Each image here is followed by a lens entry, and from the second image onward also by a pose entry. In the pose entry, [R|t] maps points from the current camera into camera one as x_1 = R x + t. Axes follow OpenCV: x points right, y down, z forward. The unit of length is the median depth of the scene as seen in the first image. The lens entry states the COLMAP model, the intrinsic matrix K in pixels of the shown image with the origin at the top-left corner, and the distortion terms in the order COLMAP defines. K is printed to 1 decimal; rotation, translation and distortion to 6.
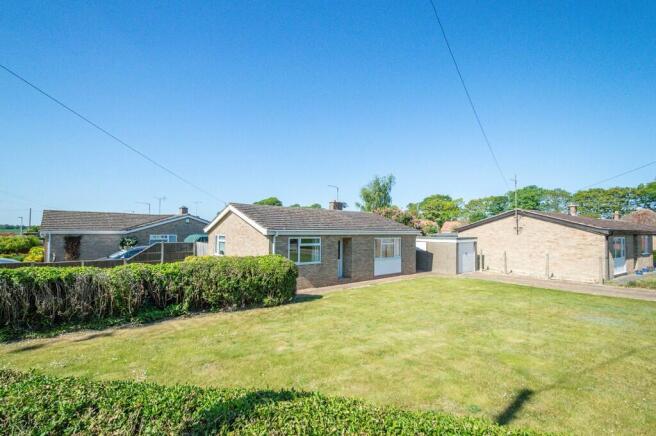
lens RADIAL K [[288.1, 0, 324.5], [0, 288.1, 214.4], [0, 0, 1]] dist [0.017533, -0.000421]
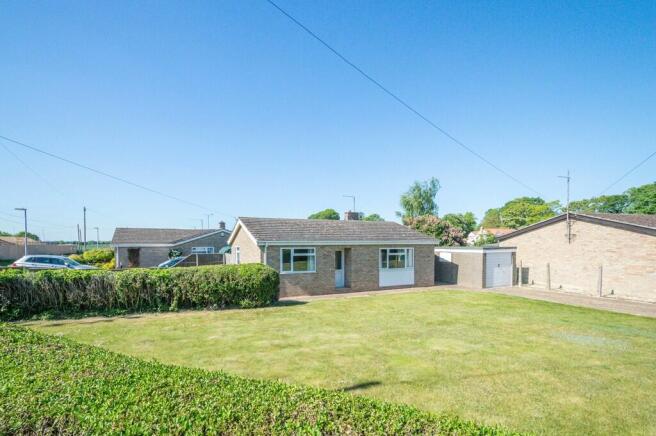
lens RADIAL K [[300.0, 0, 309.7], [0, 300.0, 242.9], [0, 0, 1]] dist [0.022172, -0.000181]
pose [[0.965601, -0.011474, -0.259775, 0.211960], [0.025905, 0.998301, 0.052198, 0.005262], [0.258735, -0.057132, 0.964257, -0.033144]]
